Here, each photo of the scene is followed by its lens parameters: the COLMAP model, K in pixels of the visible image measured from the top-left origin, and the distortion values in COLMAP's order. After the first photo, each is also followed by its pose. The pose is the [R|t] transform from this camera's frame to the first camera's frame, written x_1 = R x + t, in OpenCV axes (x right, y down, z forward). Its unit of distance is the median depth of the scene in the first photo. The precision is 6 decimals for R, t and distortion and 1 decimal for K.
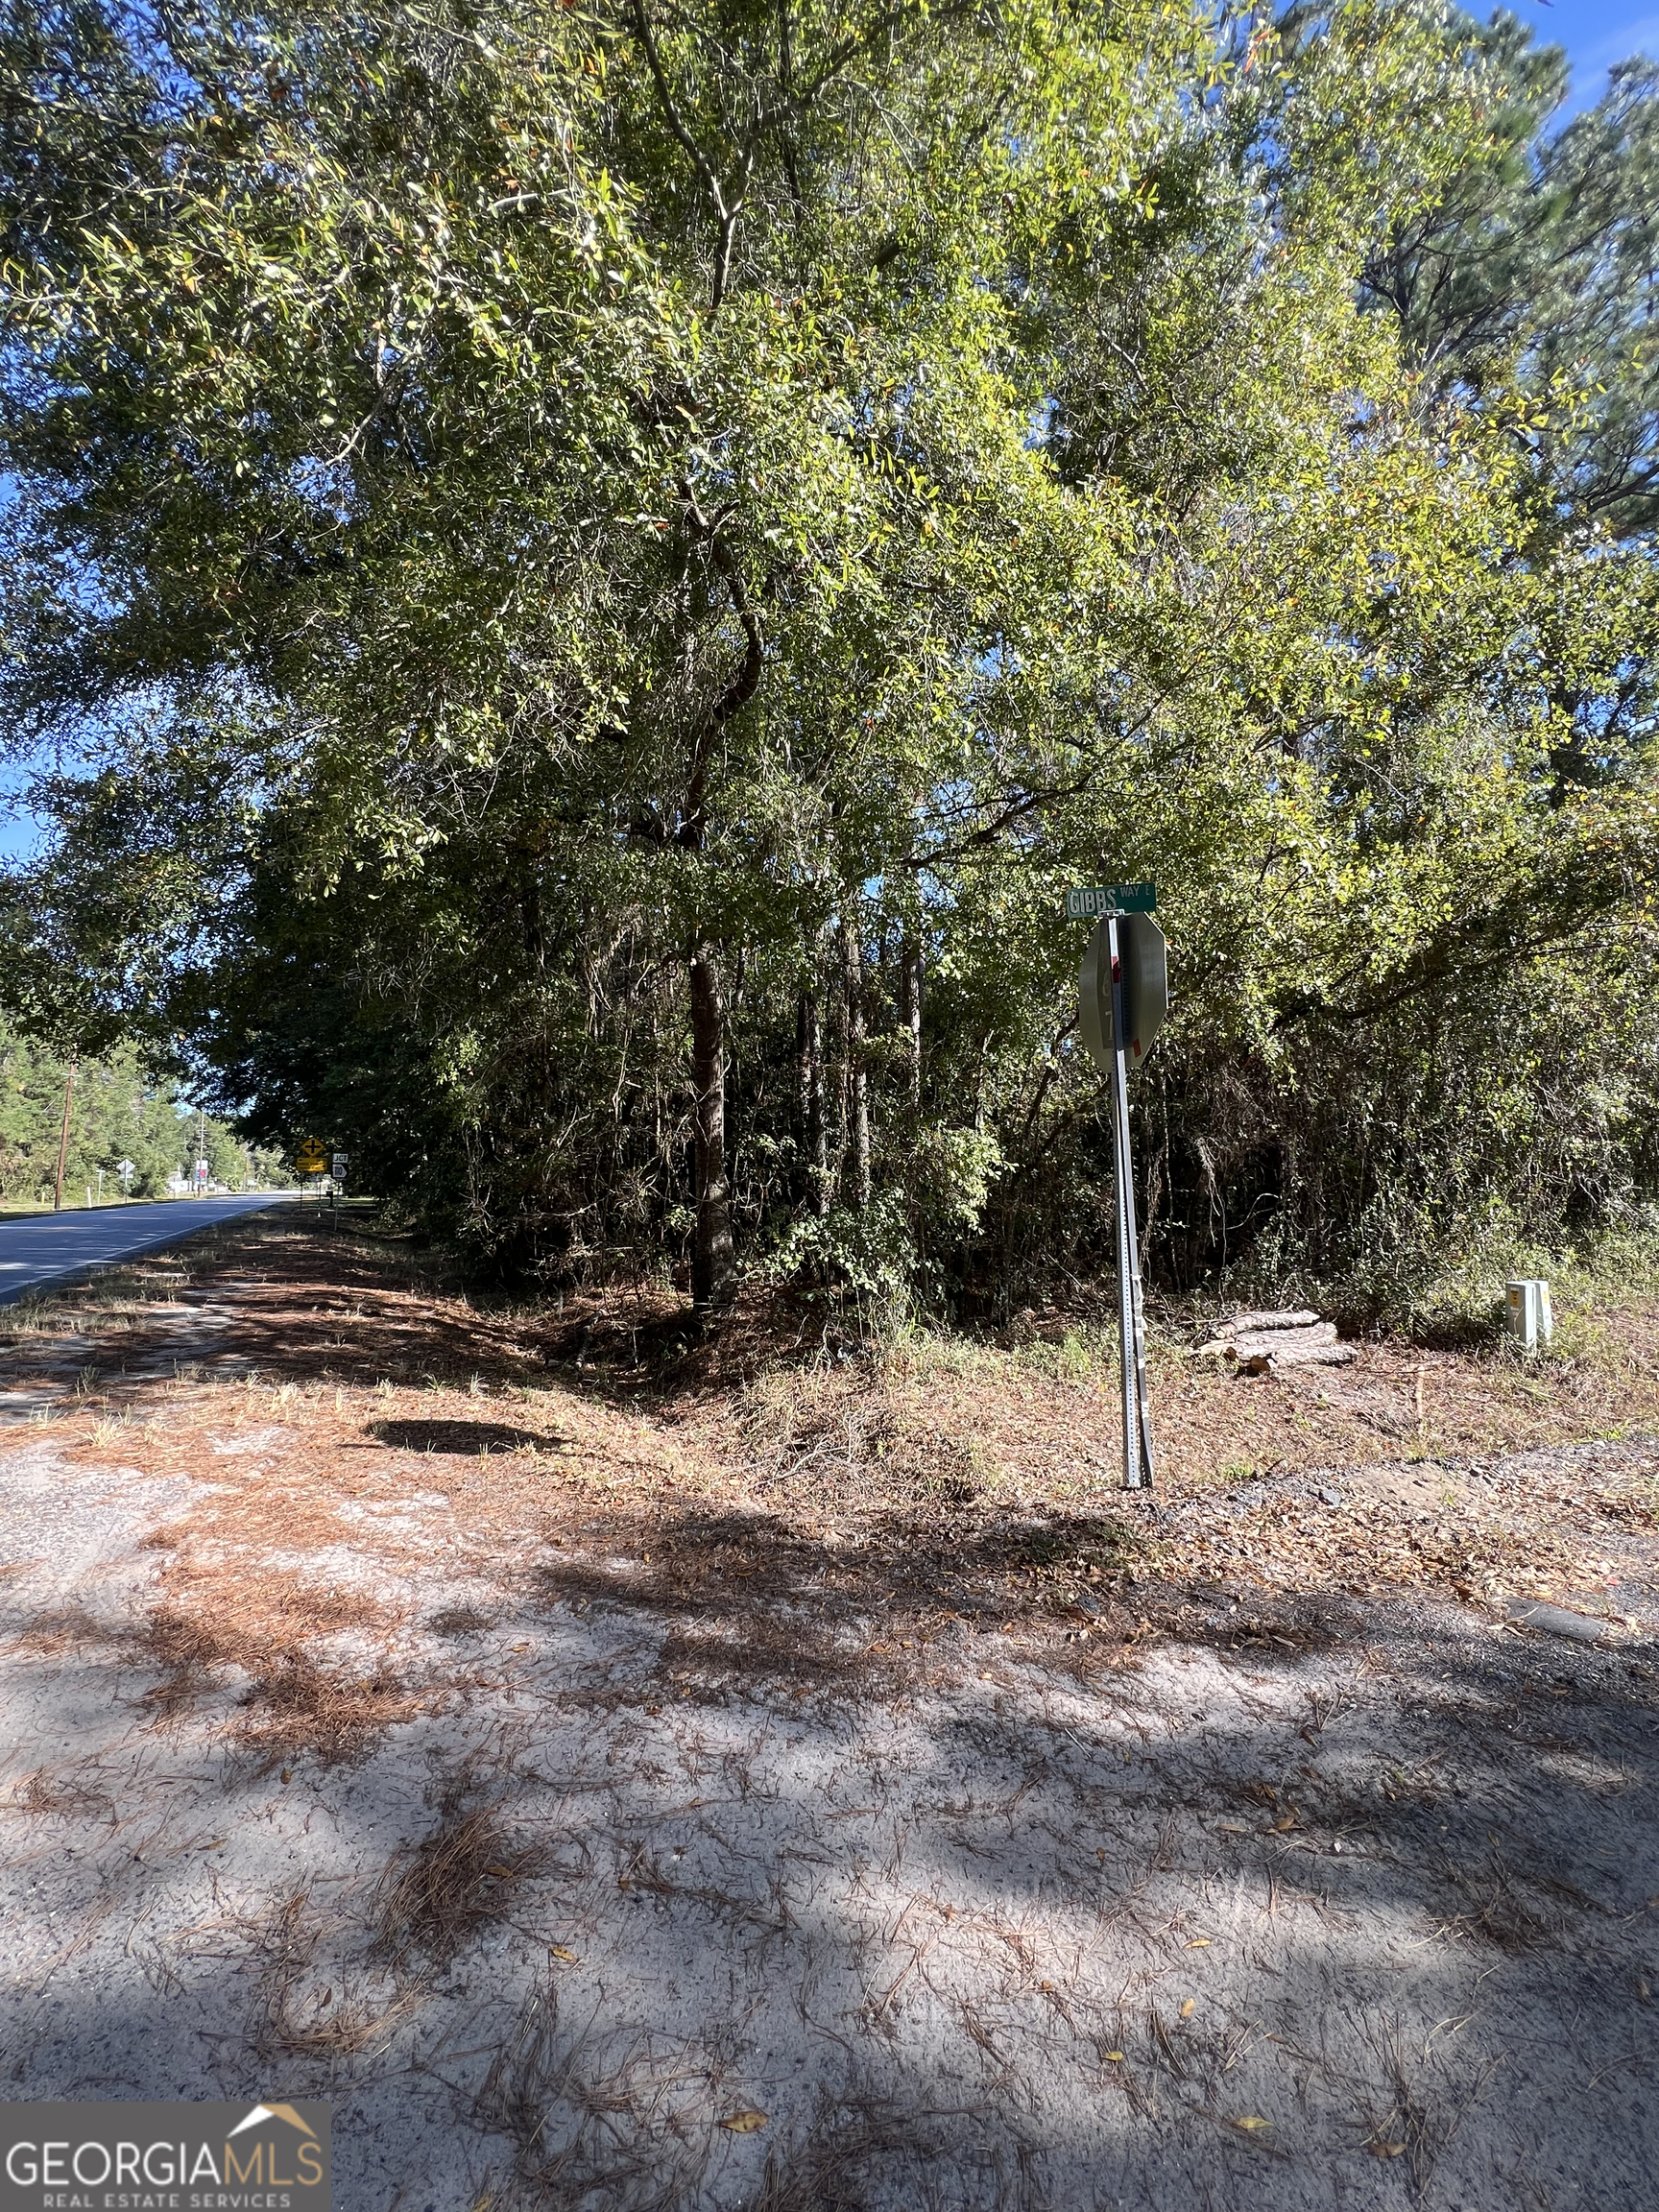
lens RADIAL K [[972.1, 0, 829.5], [0, 972.1, 1106.0], [0, 0, 1]] dist [-0.001325, 0.000425]
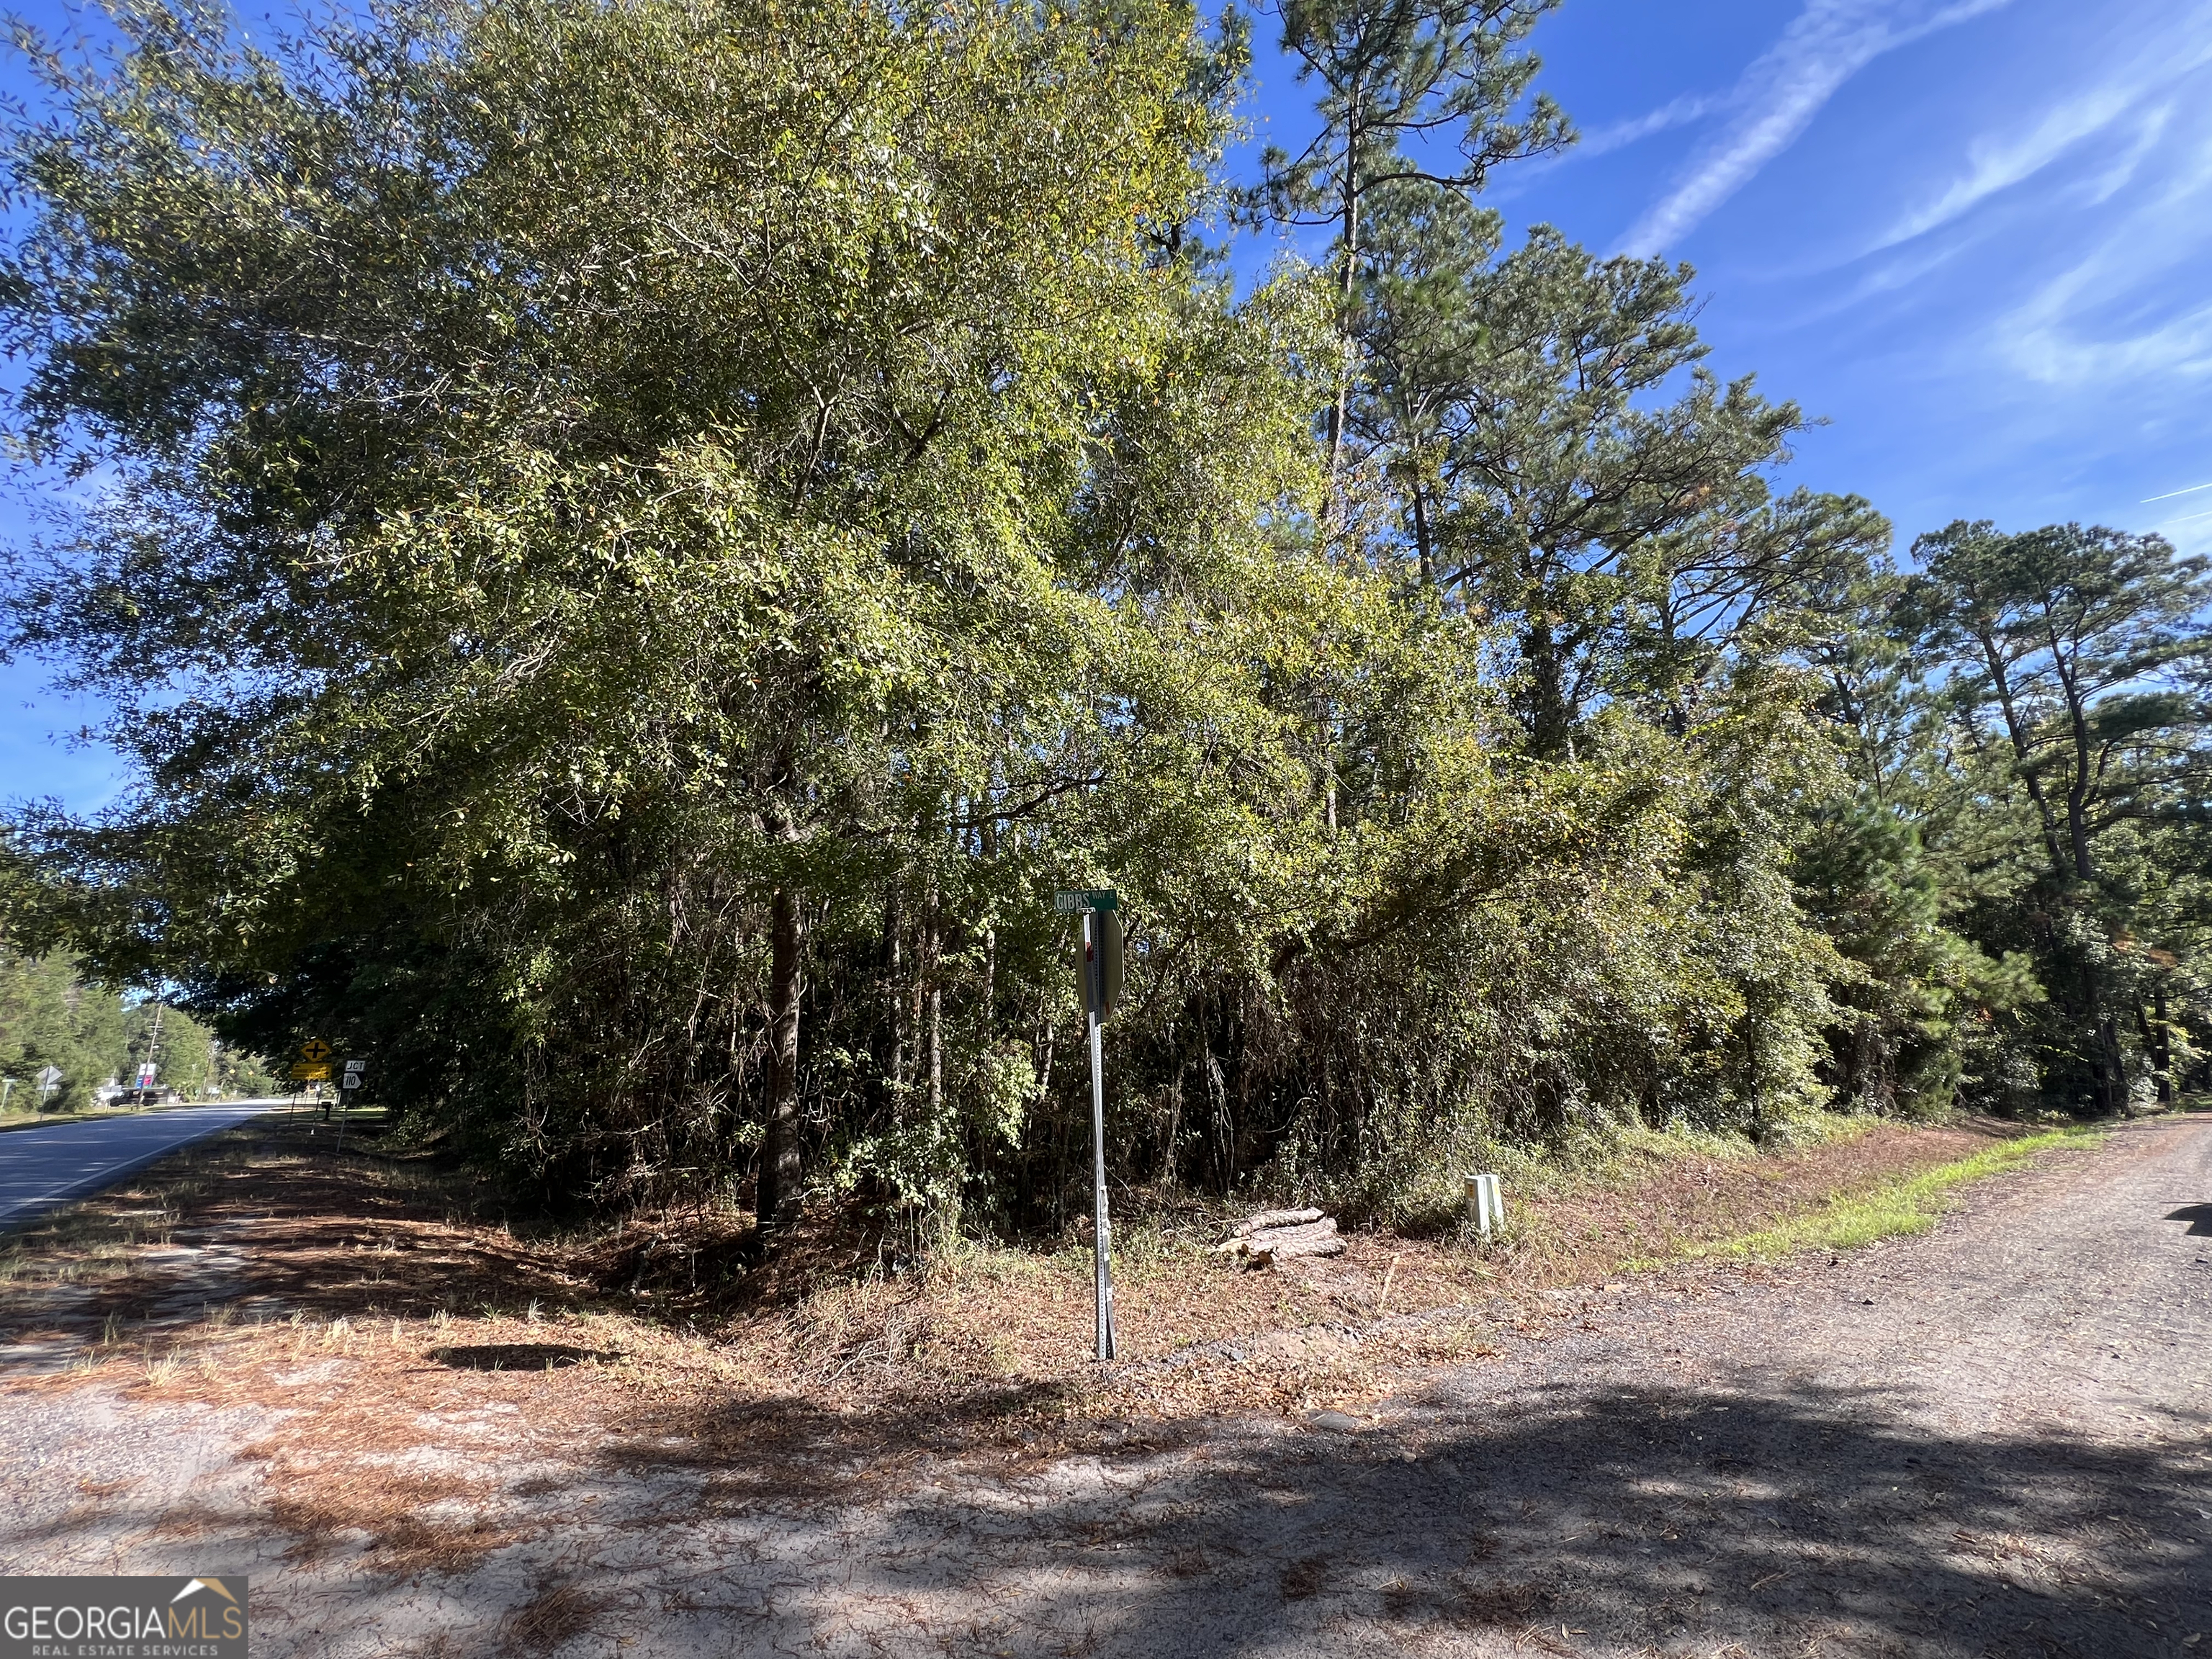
lens RADIAL K [[972.1, 0, 1106.0], [0, 972.1, 829.5], [0, 0, 1]] dist [-0.001325, 0.000425]
pose [[0.983213, 0.032546, 0.179536, 0.039669], [-0.000587, 0.984523, -0.175256, -0.041435], [-0.182461, 0.172209, 0.968014, -0.210081]]
